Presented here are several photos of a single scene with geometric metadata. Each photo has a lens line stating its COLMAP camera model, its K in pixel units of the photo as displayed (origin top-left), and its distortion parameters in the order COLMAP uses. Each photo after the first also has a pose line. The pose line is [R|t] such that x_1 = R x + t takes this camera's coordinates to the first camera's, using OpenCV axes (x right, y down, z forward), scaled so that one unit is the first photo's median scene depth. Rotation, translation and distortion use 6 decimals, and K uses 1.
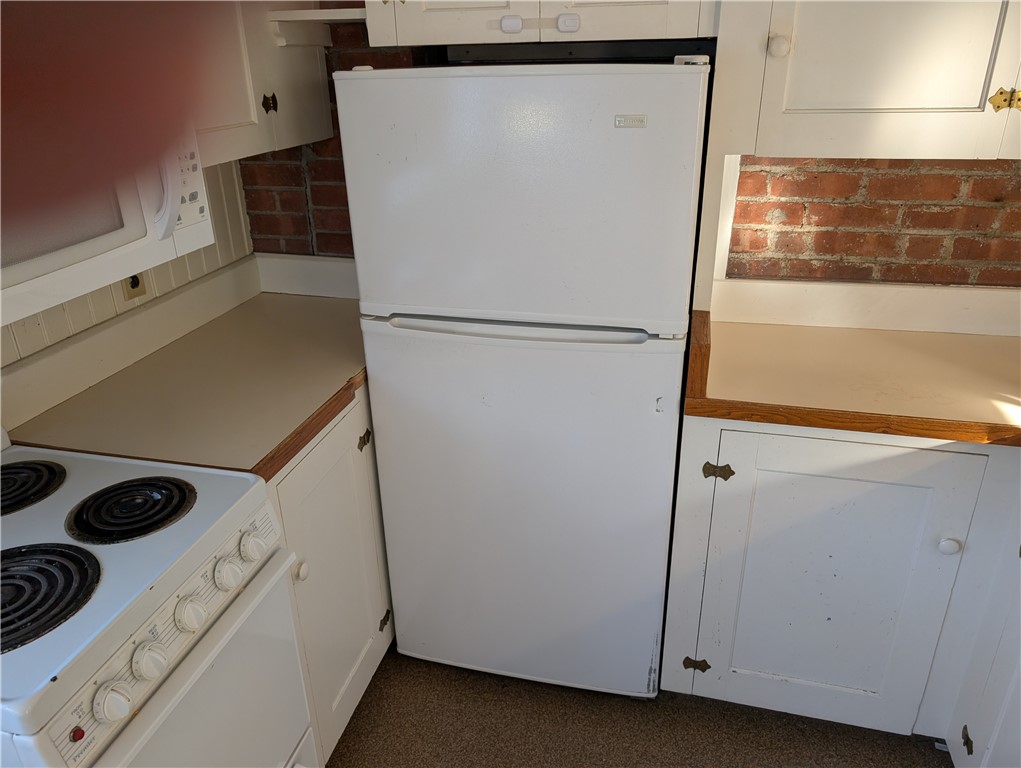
lens RADIAL K [[732.6, 0, 509.0], [0, 732.6, 384.6], [0, 0, 1]] dist [0.023053, -0.022774]
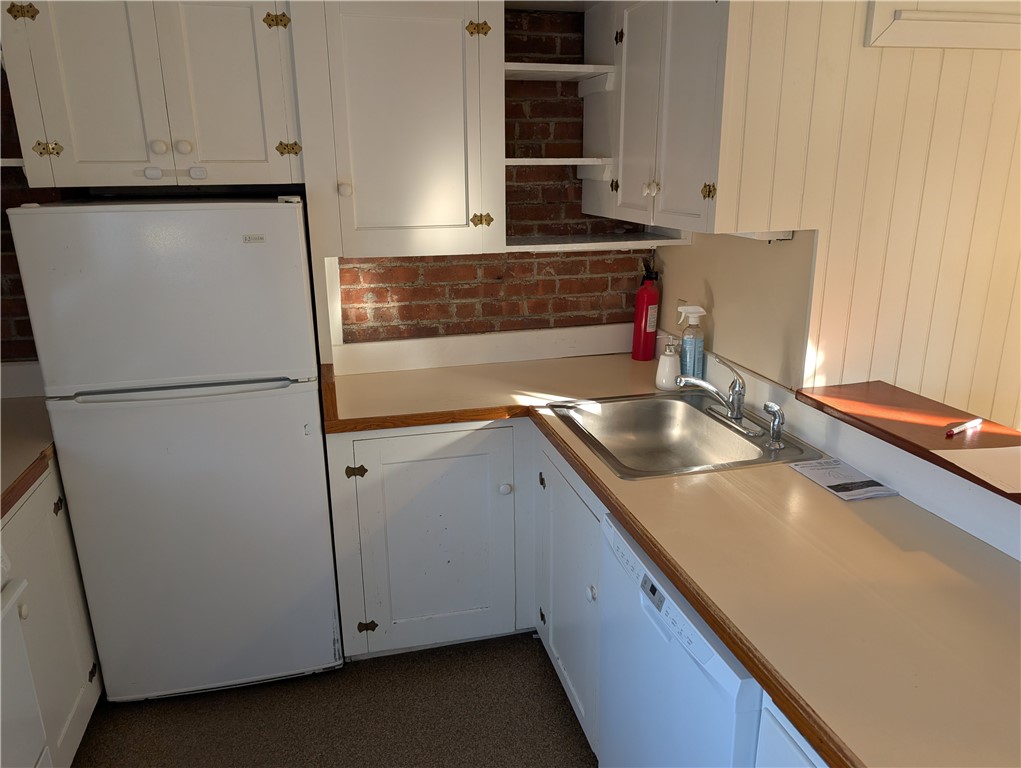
lens RADIAL K [[732.6, 0, 511.6], [0, 732.6, 387.3], [0, 0, 1]] dist [0.023053, -0.022774]
pose [[0.884309, -0.124067, 0.450117, -0.065210], [0.184032, 0.978623, -0.091811, 0.135614], [-0.429104, 0.164025, 0.888237, -0.396147]]
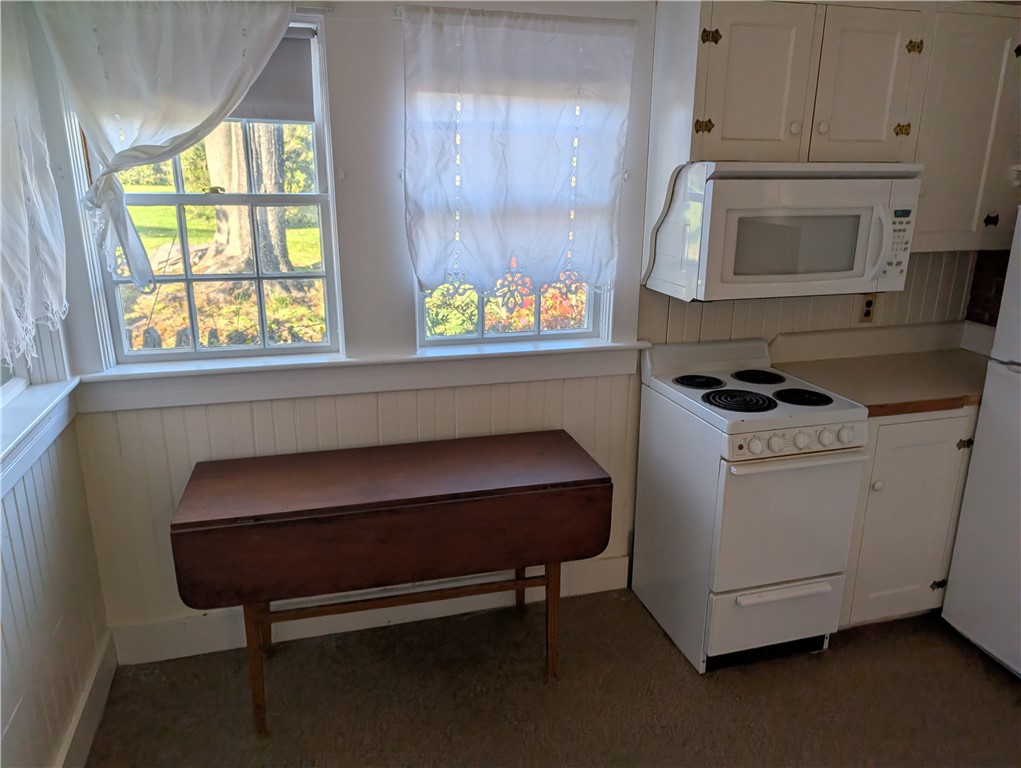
lens RADIAL K [[732.6, 0, 511.8], [0, 732.6, 379.2], [0, 0, 1]] dist [0.023053, -0.022774]
pose [[0.496514, 0.261791, -0.827610, 0.546439], [-0.371002, 0.925965, 0.070325, 0.193178], [0.784749, 0.272128, 0.556880, -0.565873]]
